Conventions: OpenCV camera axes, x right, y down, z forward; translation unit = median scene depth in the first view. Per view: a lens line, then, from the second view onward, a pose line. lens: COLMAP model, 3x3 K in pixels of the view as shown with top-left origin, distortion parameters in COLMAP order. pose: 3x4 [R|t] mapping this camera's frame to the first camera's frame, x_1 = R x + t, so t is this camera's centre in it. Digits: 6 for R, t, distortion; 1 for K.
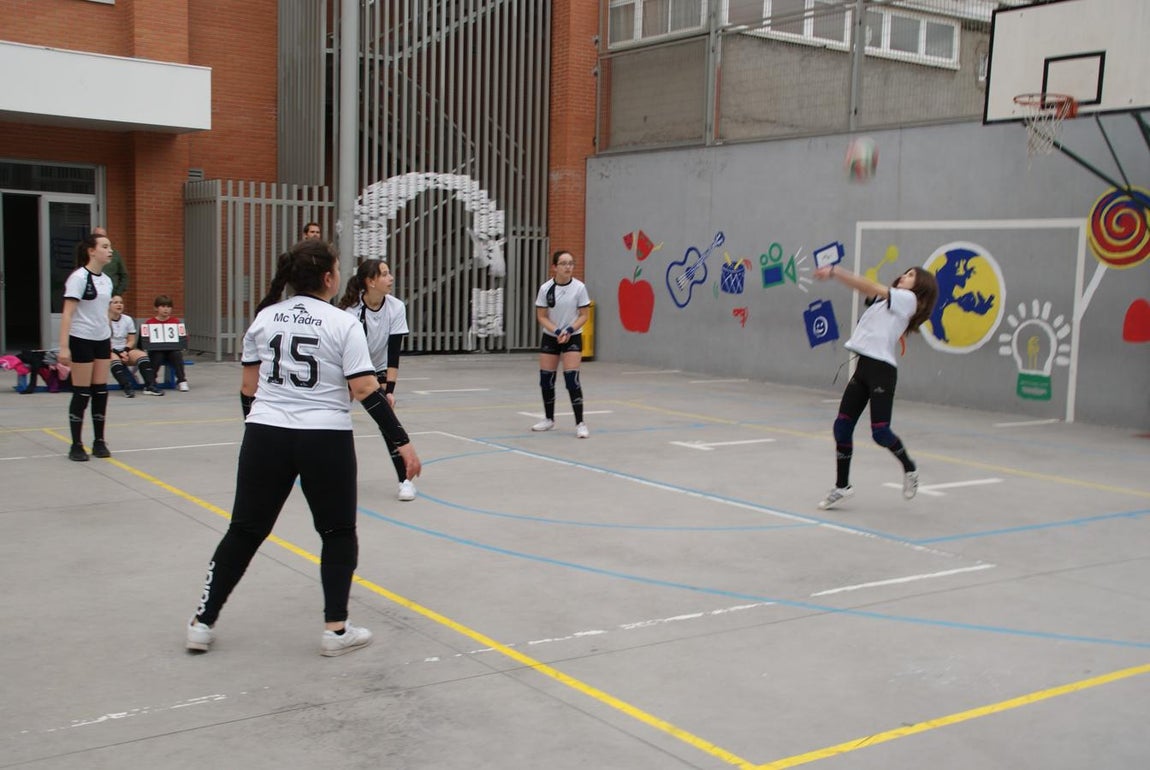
lens RADIAL K [[1357.7, 0, 578.6], [0, 1357.7, 388.4], [0, 0, 1]] dist [0.039195, 0.000000]
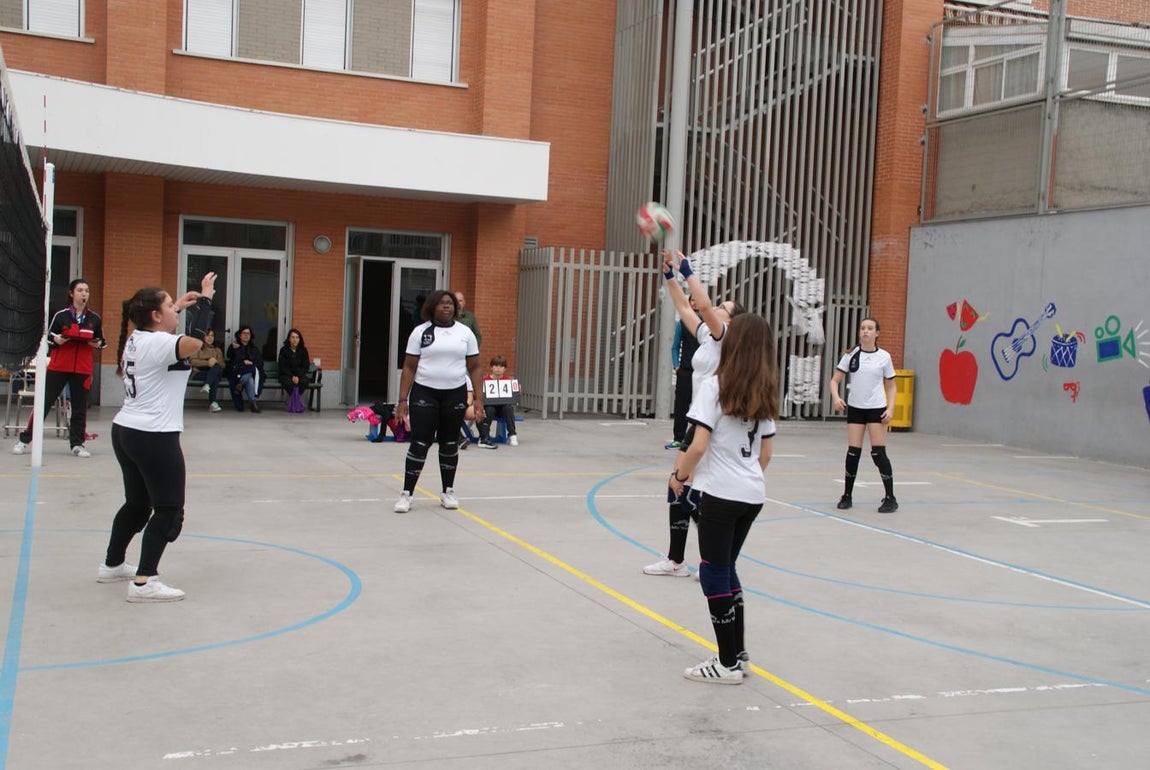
lens RADIAL K [[1357.7, 0, 578.3], [0, 1357.7, 392.4], [0, 0, 1]] dist [0.039195, 0.000000]
pose [[0.973699, 0.030018, -0.225853, -0.002489], [-0.040209, 0.998364, -0.040653, 0.001240], [0.224263, 0.048665, 0.973313, -0.015926]]
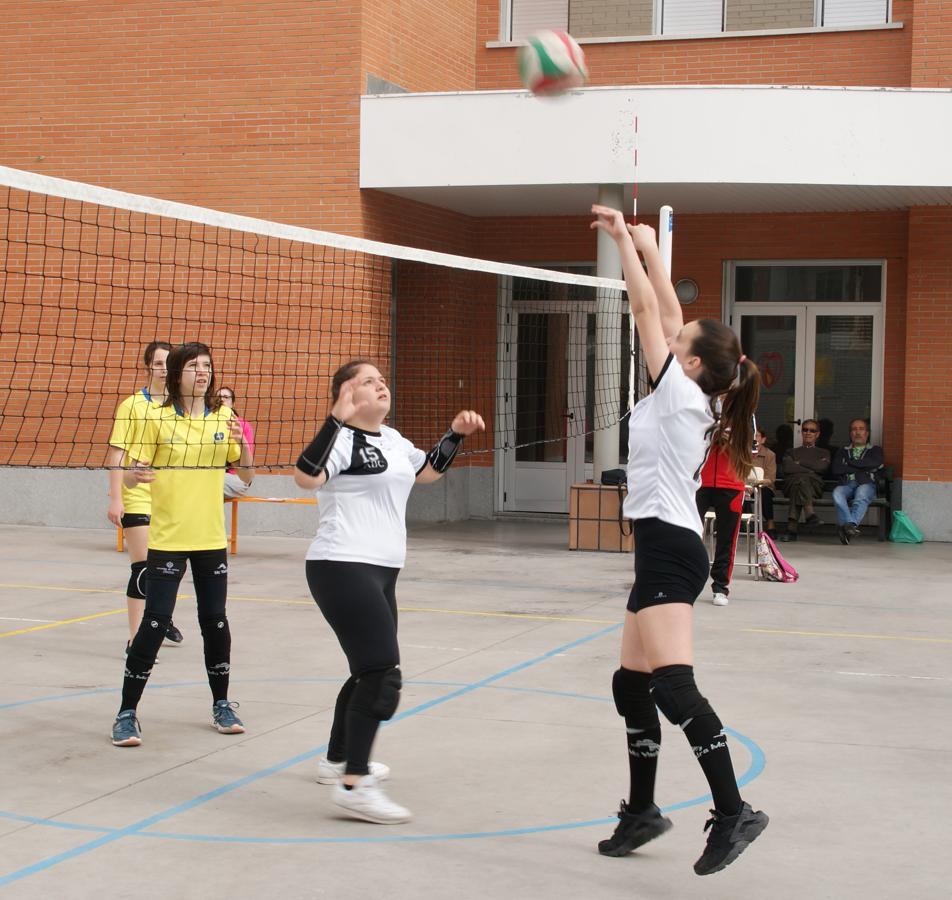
lens RADIAL K [[2010.2, 0, 468.8], [0, 2010.2, 469.2], [0, 0, 1]] dist [0.077065, 0.000000]
pose [[0.583701, 0.015780, -0.811815, 0.131231], [-0.070405, 0.997029, -0.031242, -0.002800], [0.808911, 0.075392, 0.583078, 0.079656]]
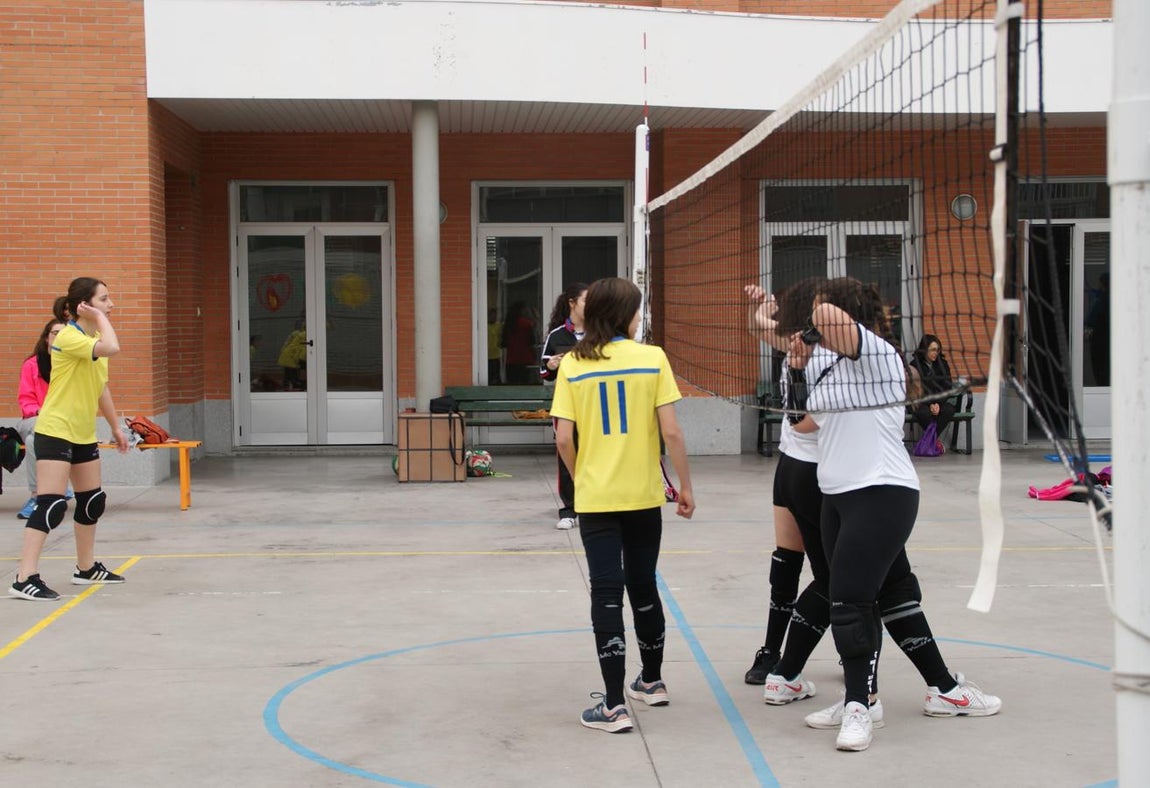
lens RADIAL K [[2012.6, 0, 558.7], [0, 2012.6, 408.3], [0, 0, 1]] dist [0.239606, 0.000000]
pose [[0.844494, -0.006327, -0.535528, -0.042263], [-0.017353, 0.999082, -0.039169, 0.002575], [0.535284, 0.042371, 0.843609, -0.046438]]
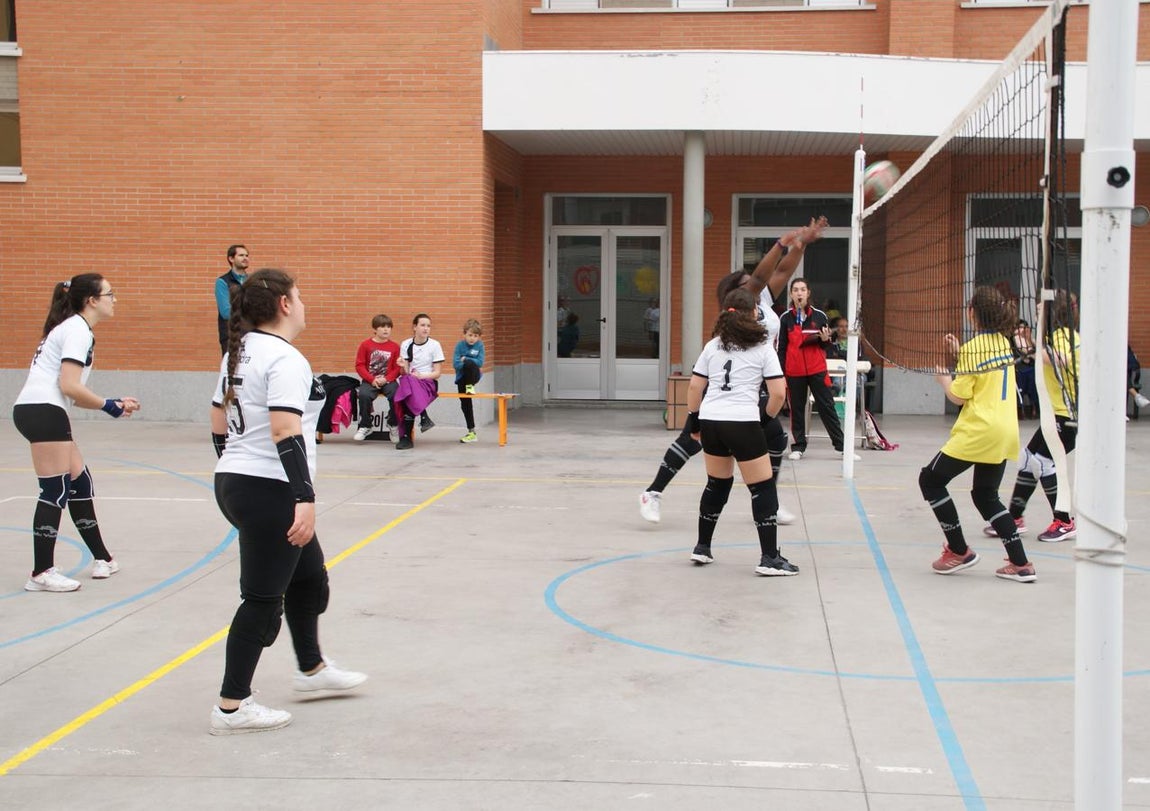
lens RADIAL K [[1631.3, 0, 602.9], [0, 1631.3, 408.0], [0, 0, 1]] dist [0.121914, 0.000000]
pose [[0.767389, 0.022177, -0.640798, -0.018189], [-0.041892, 0.999000, -0.015594, 0.005025], [0.639812, 0.038811, 0.767551, -0.061711]]
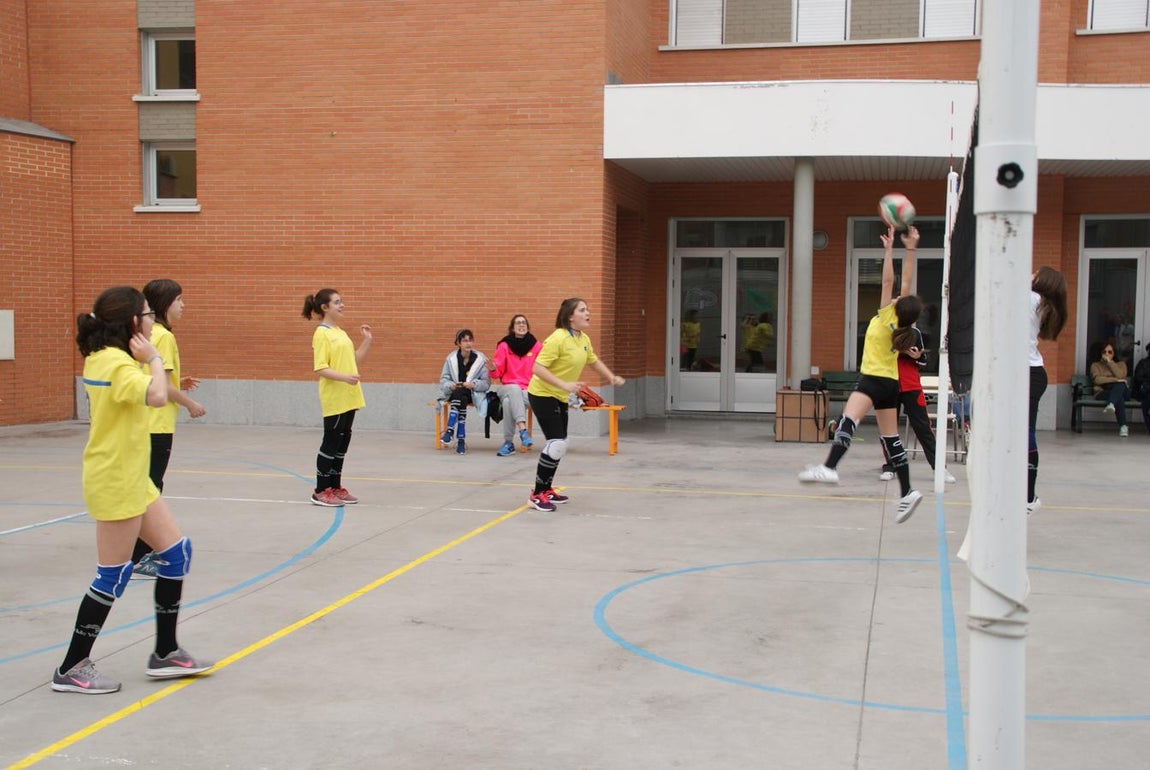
lens RADIAL K [[1480.0, 0, 571.9], [0, 1480.0, 391.6], [0, 0, 1]] dist [0.092011, 0.000000]
pose [[0.677182, 0.019227, -0.735565, -0.017609], [-0.055481, 0.998147, -0.024987, 0.000894], [0.733721, 0.057730, 0.676993, -0.017671]]
